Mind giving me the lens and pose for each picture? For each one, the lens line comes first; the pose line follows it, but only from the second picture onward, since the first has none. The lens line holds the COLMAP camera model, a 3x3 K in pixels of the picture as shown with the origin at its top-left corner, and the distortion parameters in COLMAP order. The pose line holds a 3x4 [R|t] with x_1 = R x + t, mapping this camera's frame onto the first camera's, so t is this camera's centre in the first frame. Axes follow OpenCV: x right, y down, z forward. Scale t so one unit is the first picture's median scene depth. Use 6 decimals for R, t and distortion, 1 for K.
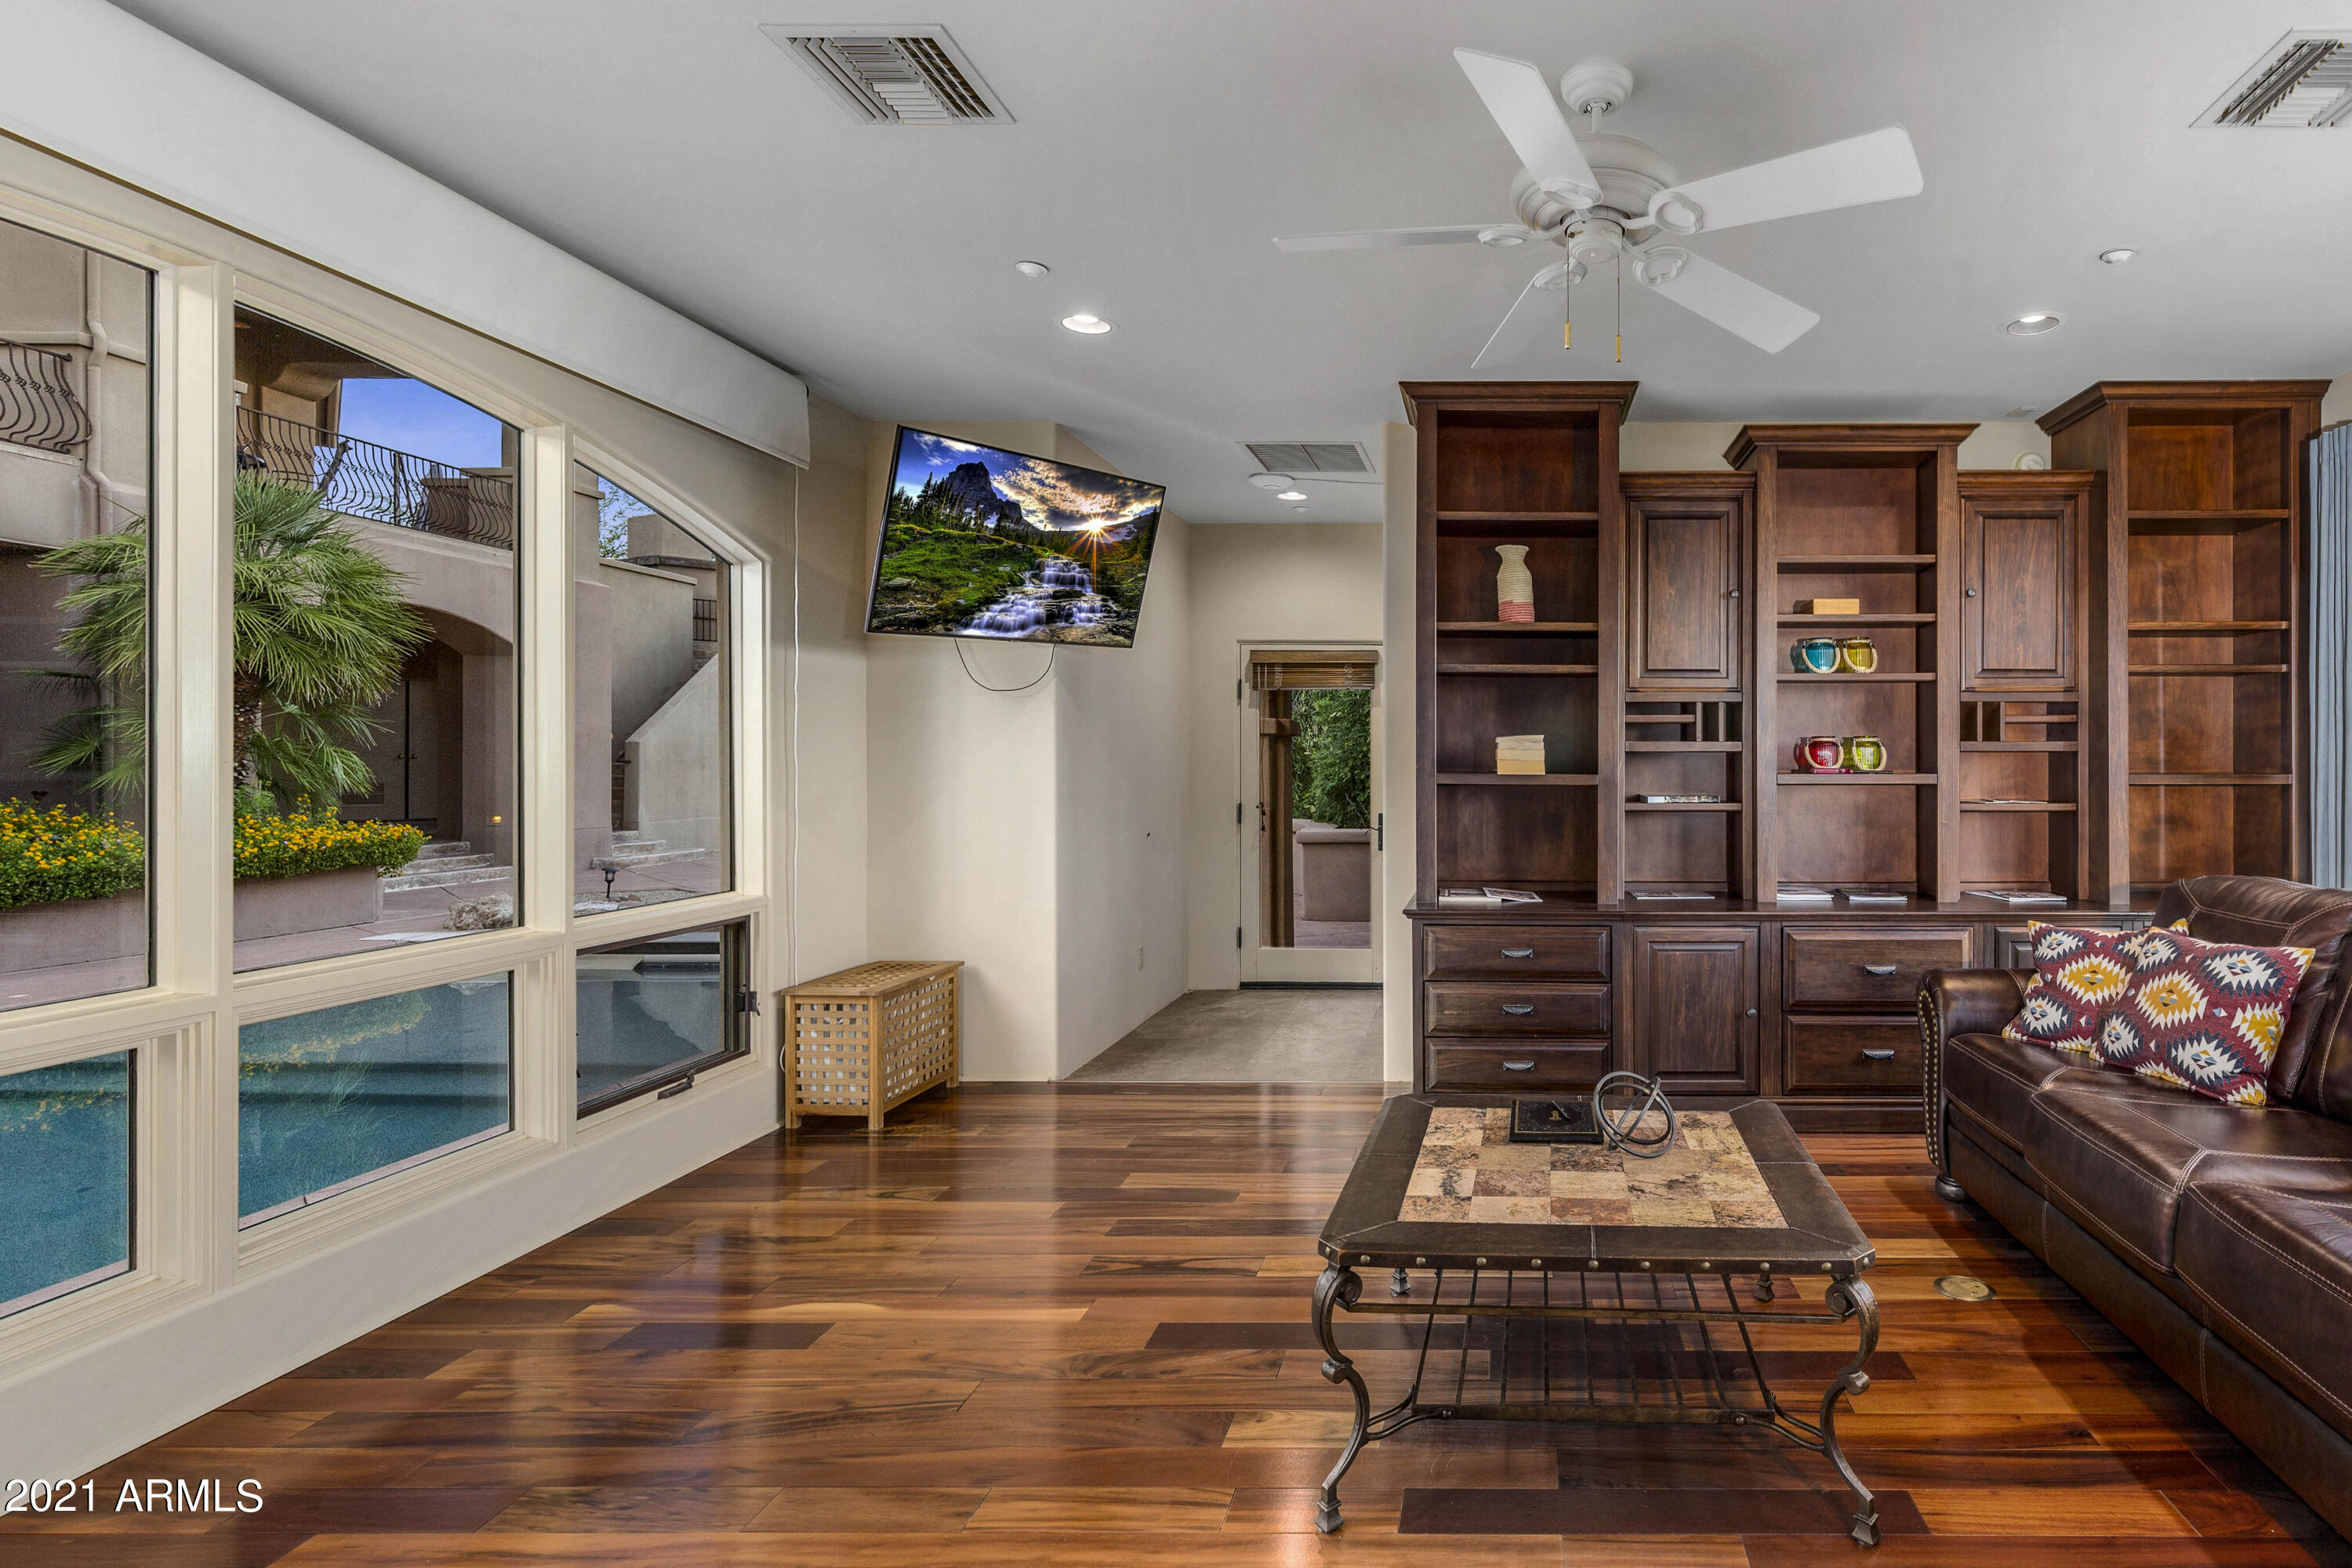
lens RADIAL K [[1092.8, 0, 1176.0], [0, 1092.8, 784.0], [0, 0, 1]] dist [0.000039, 0.000002]
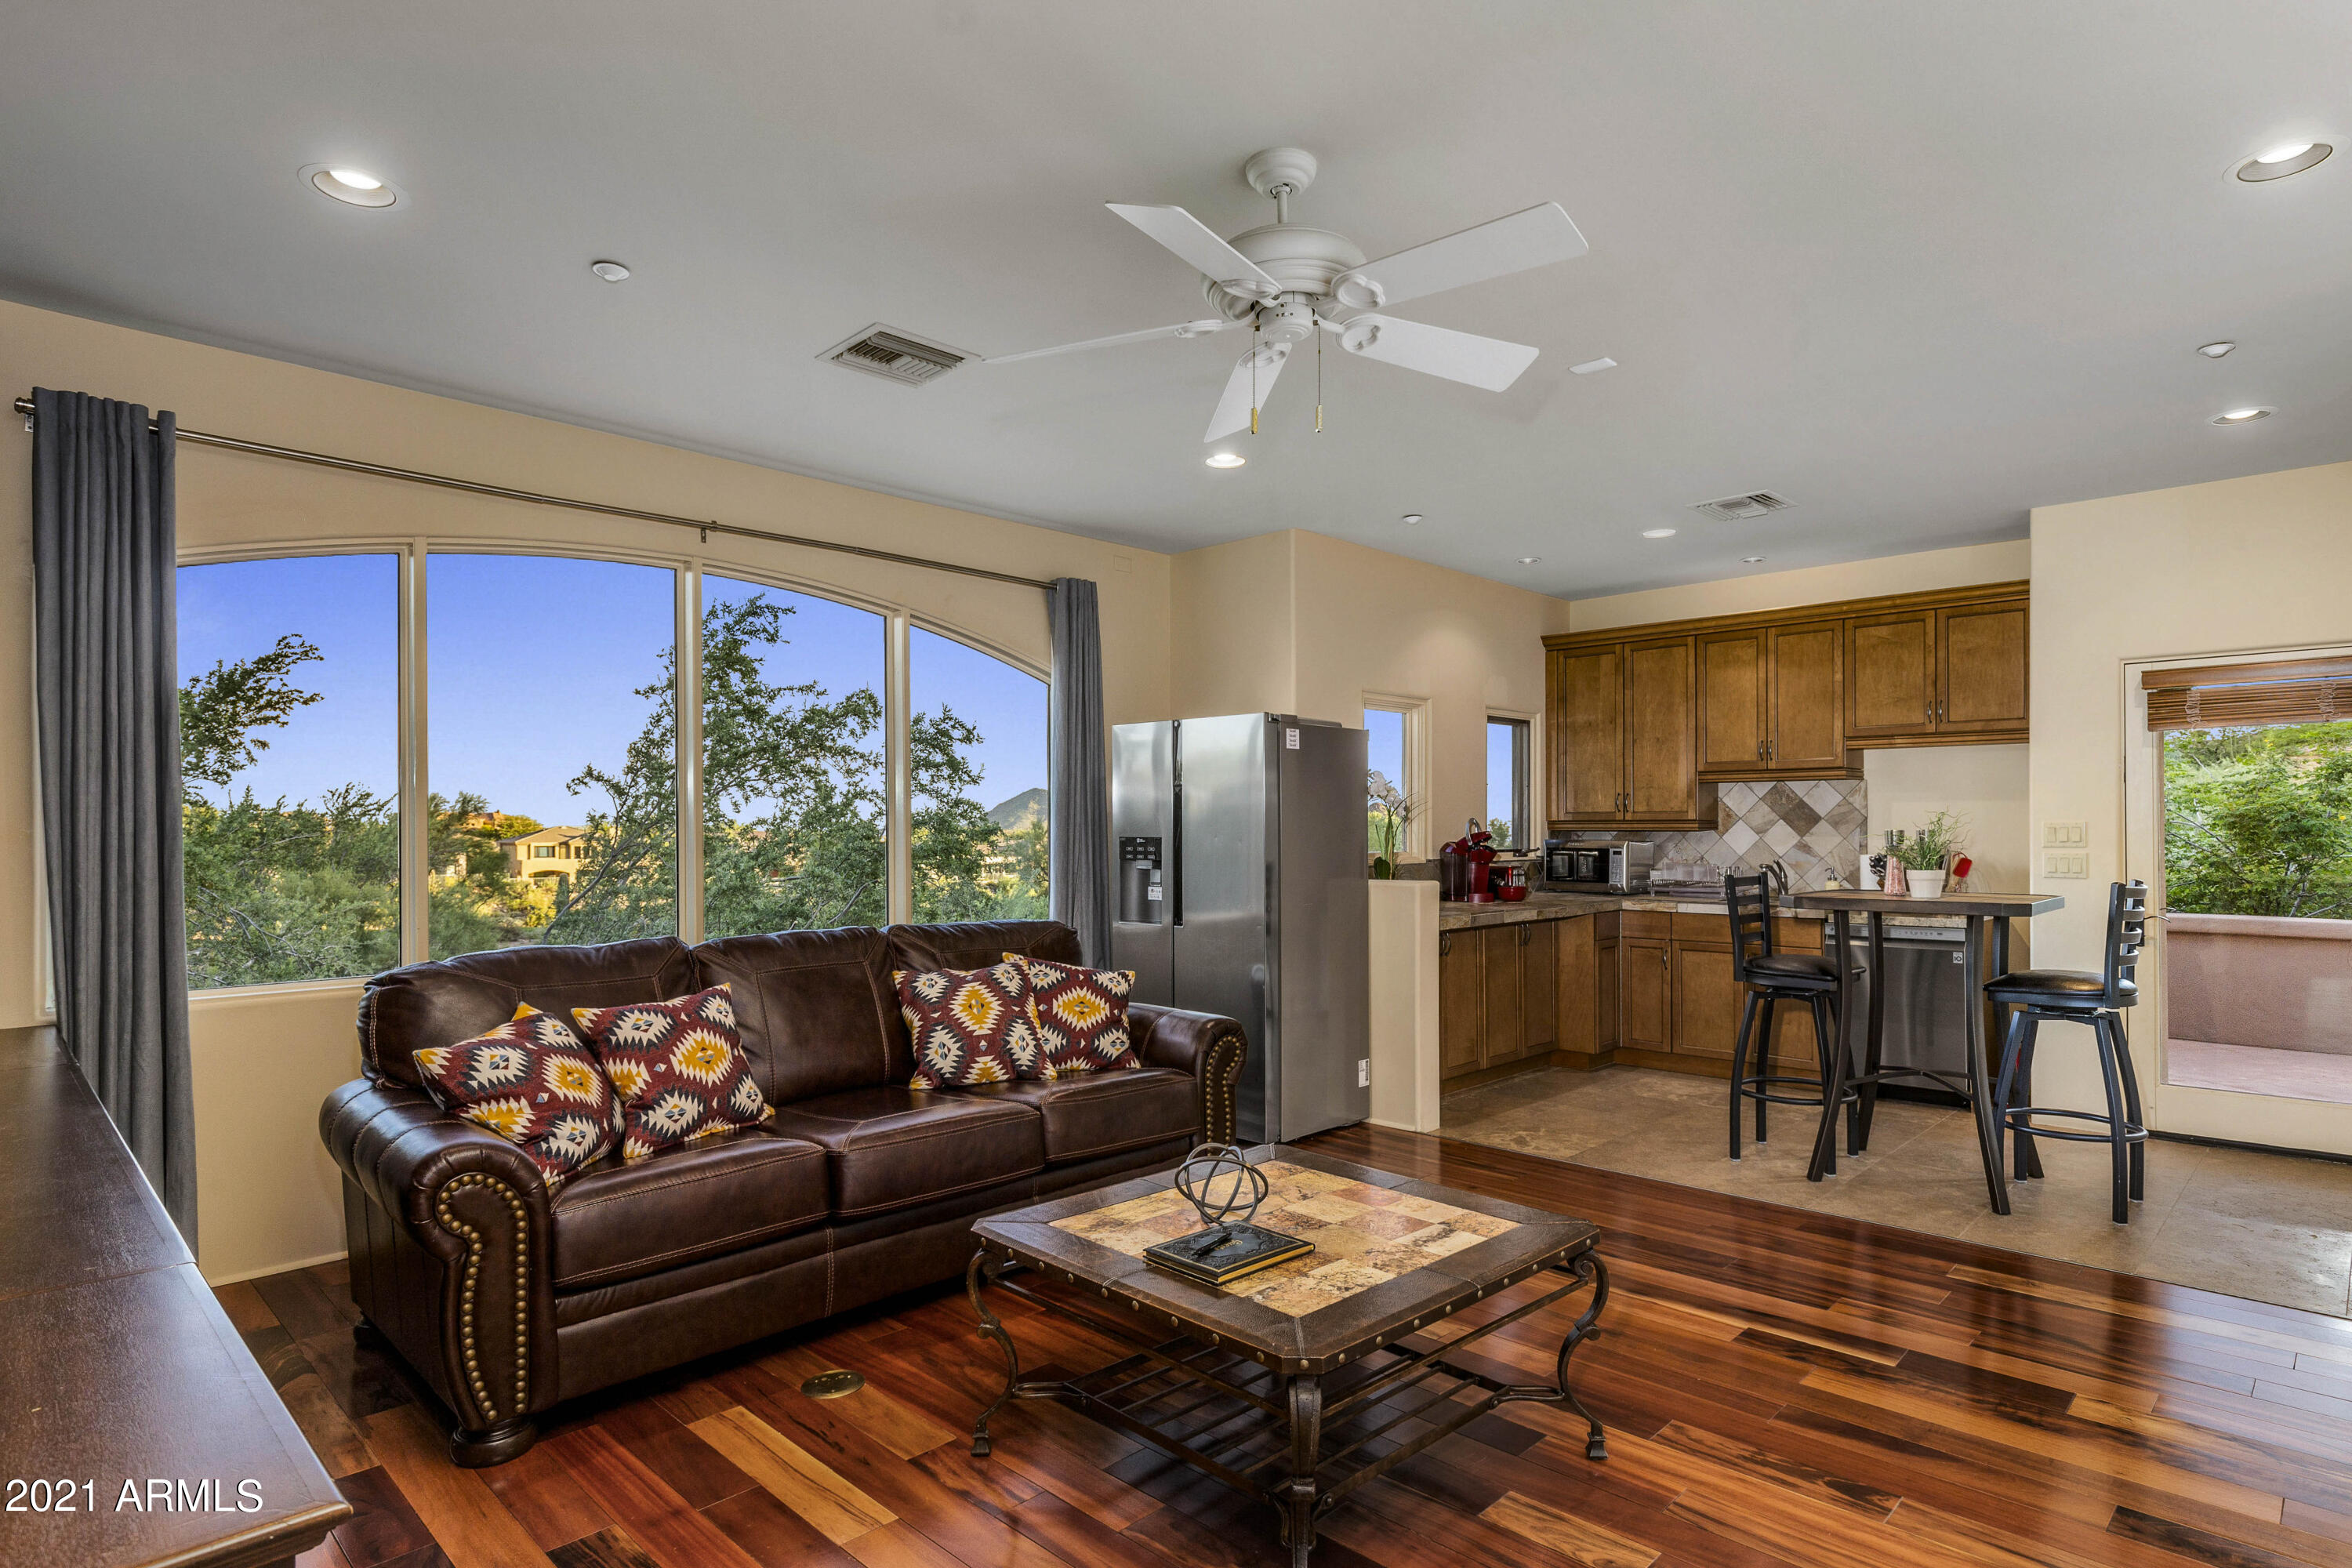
lens RADIAL K [[1286.2, 0, 1177.5], [0, 1286.2, 817.5], [0, 0, 1]] dist [0.000399, 0.000052]
pose [[-0.877023, 0.005171, 0.480421, -0.124642], [0.010303, 0.999915, 0.008046, -0.053344], [-0.480338, 0.012006, -0.877001, 2.057918]]
